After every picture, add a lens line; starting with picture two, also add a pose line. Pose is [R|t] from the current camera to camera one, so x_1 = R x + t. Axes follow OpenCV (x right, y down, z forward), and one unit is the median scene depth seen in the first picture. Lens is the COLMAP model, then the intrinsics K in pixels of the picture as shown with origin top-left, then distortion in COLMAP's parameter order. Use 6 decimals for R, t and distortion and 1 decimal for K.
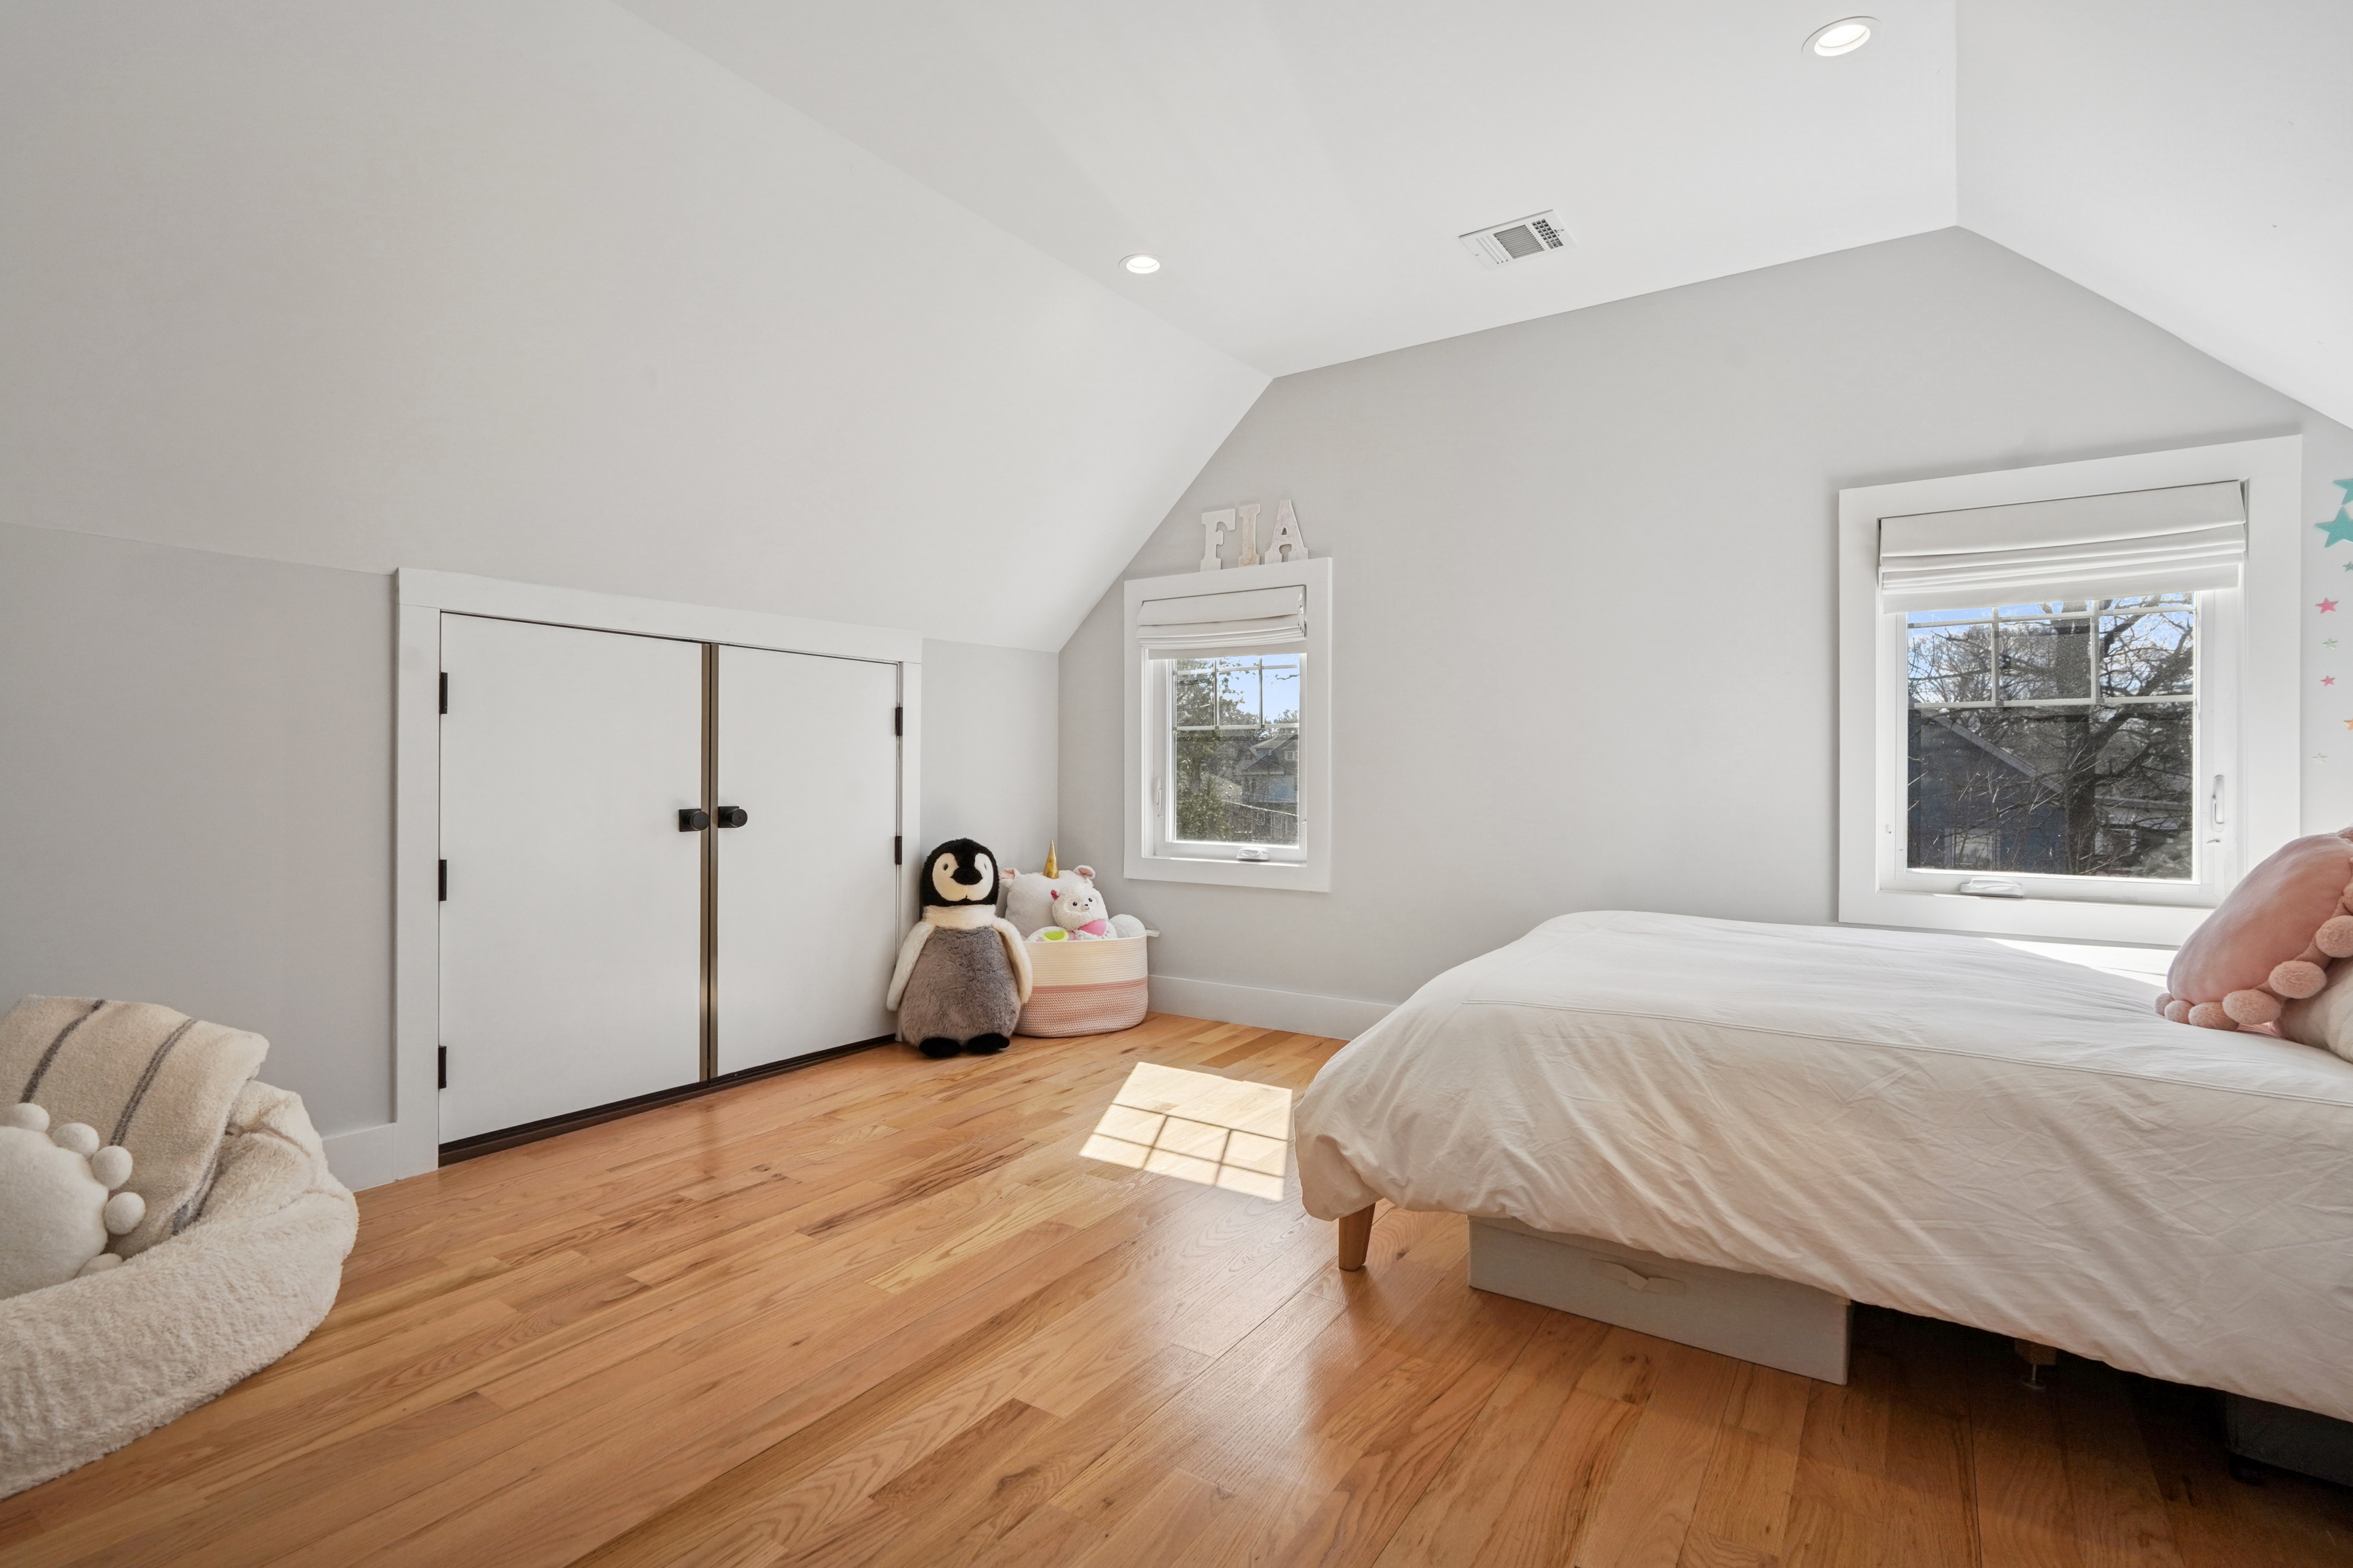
lens RADIAL K [[1088.0, 0, 1179.4], [0, 1088.0, 780.4], [0, 0, 1]] dist [0.000166, 0.000005]
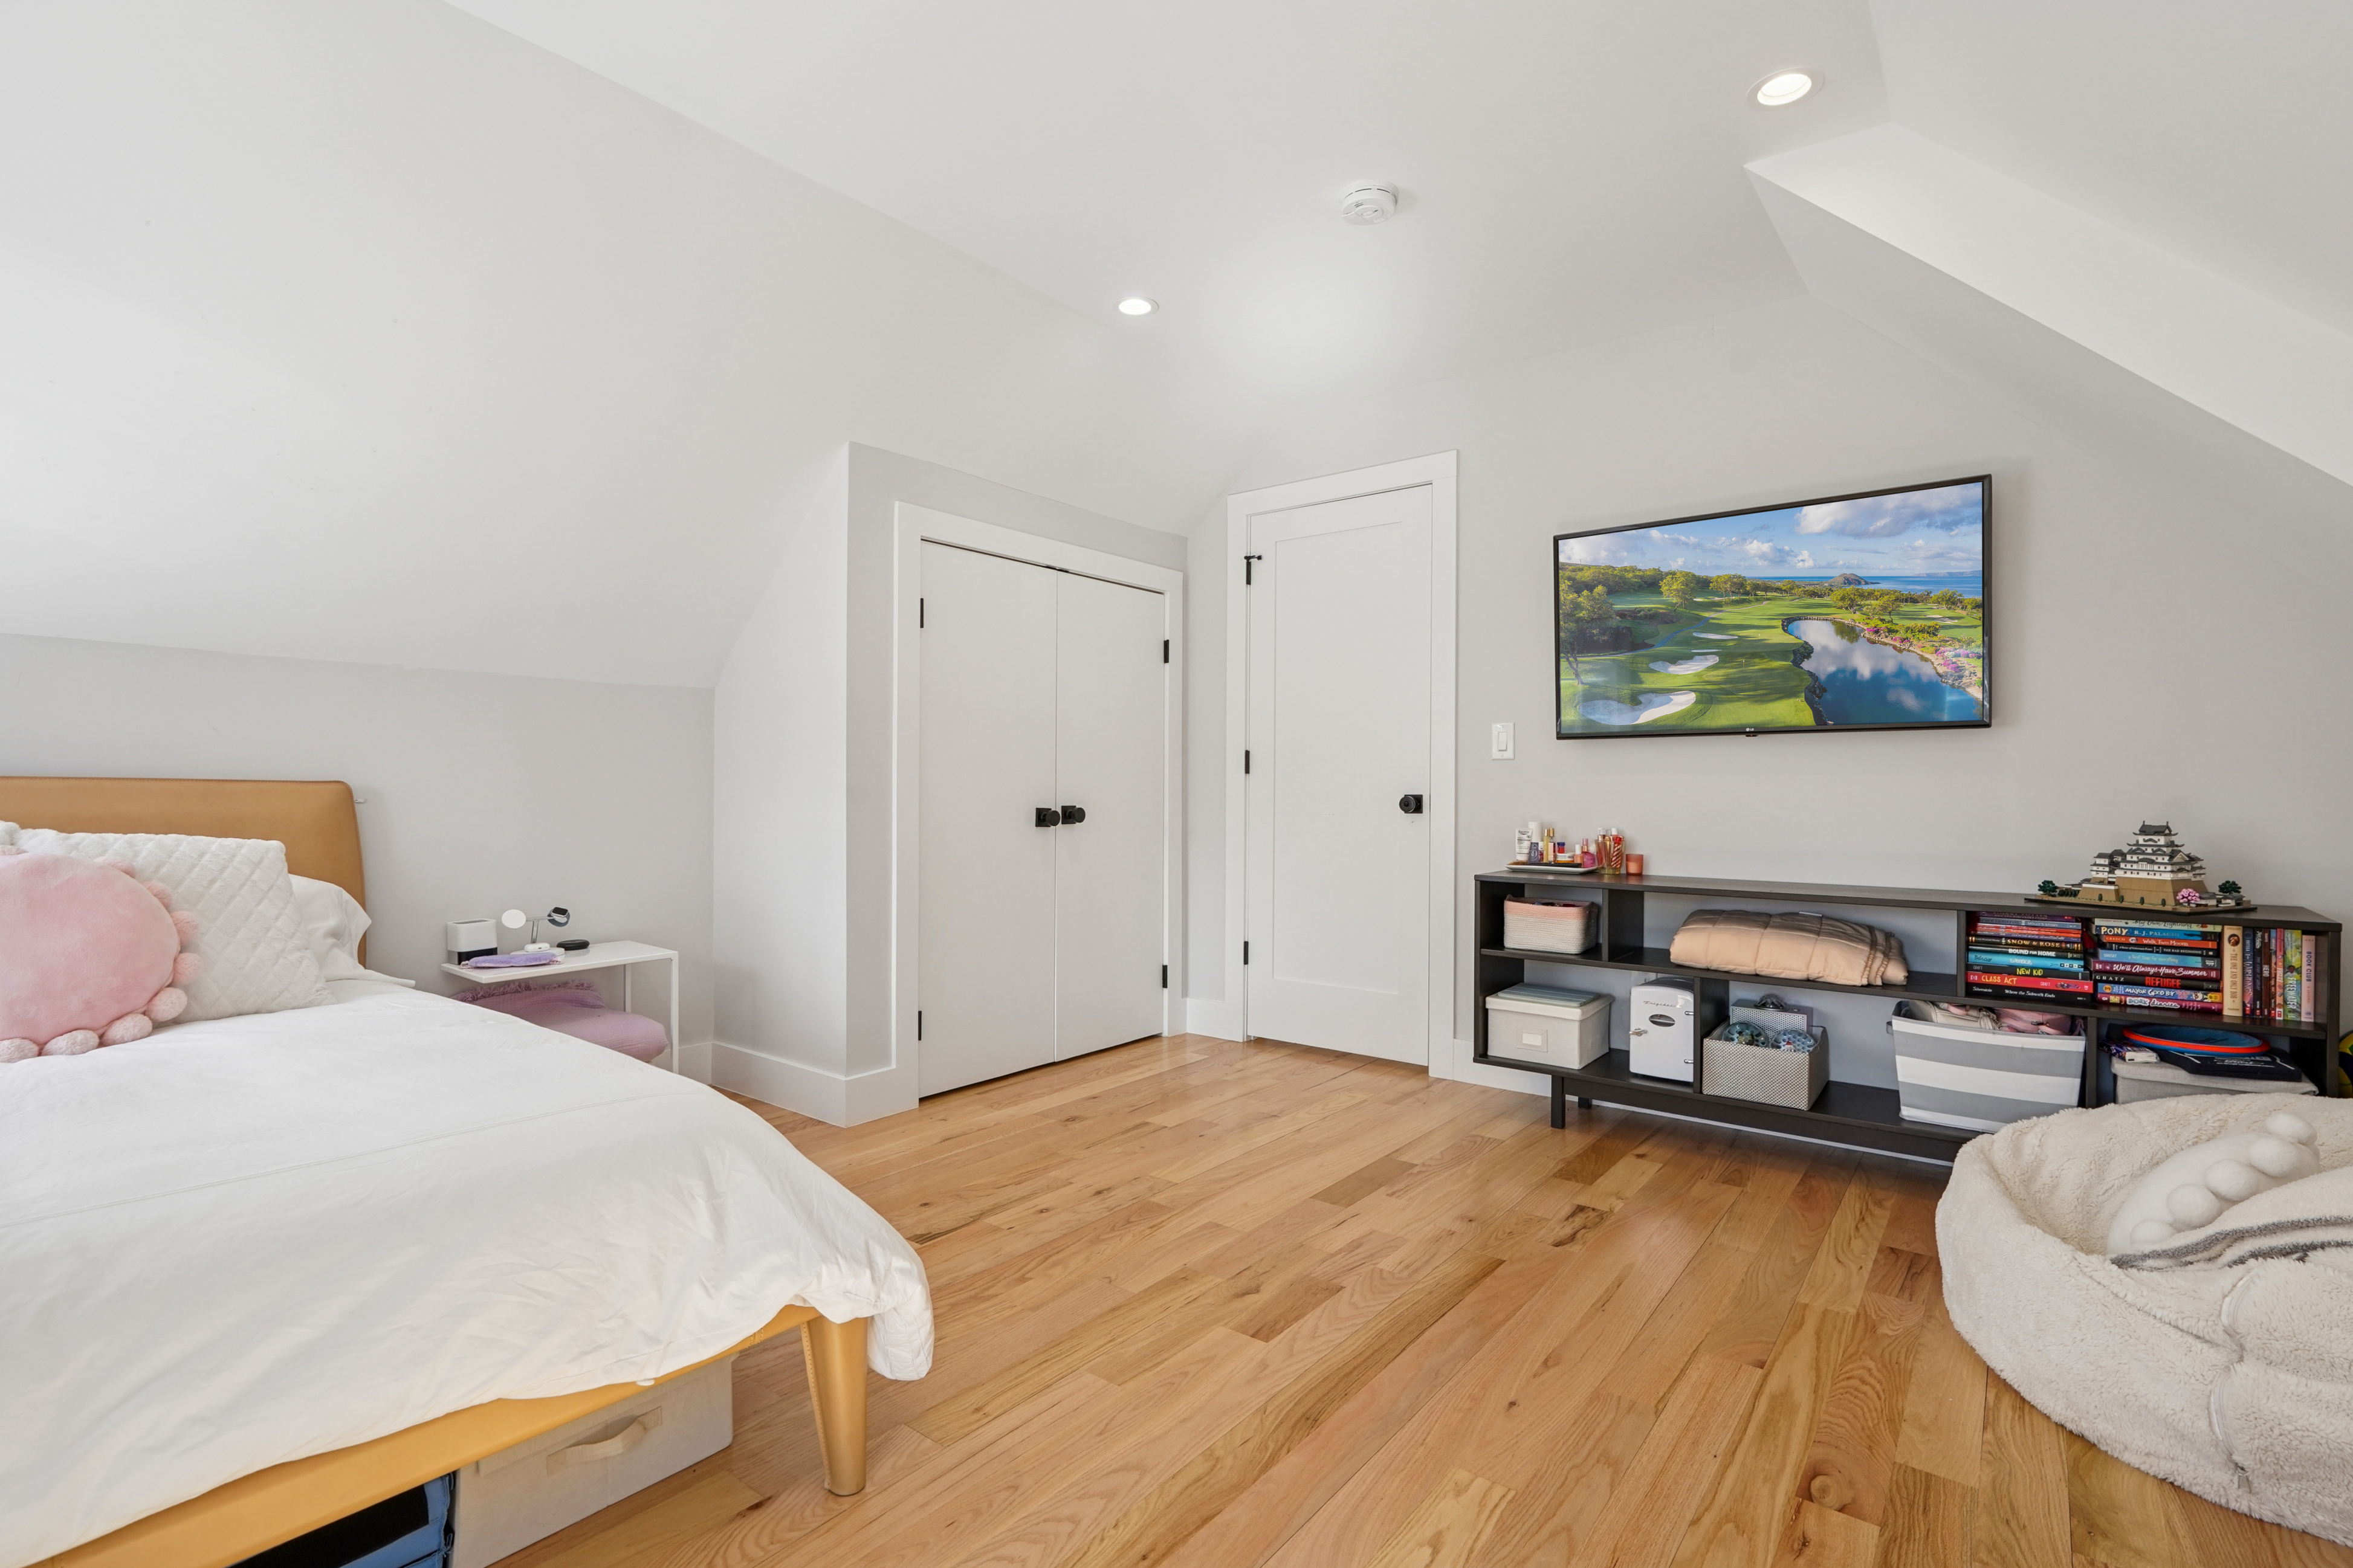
lens RADIAL K [[1088.0, 0, 1173.9], [0, 1088.0, 788.0], [0, 0, 1]] dist [0.000166, 0.000005]
pose [[-0.997306, -0.008449, 0.072862, -0.136133], [-0.008522, 0.999963, -0.000696, -0.019721], [-0.072854, -0.001315, -0.997342, 2.203998]]
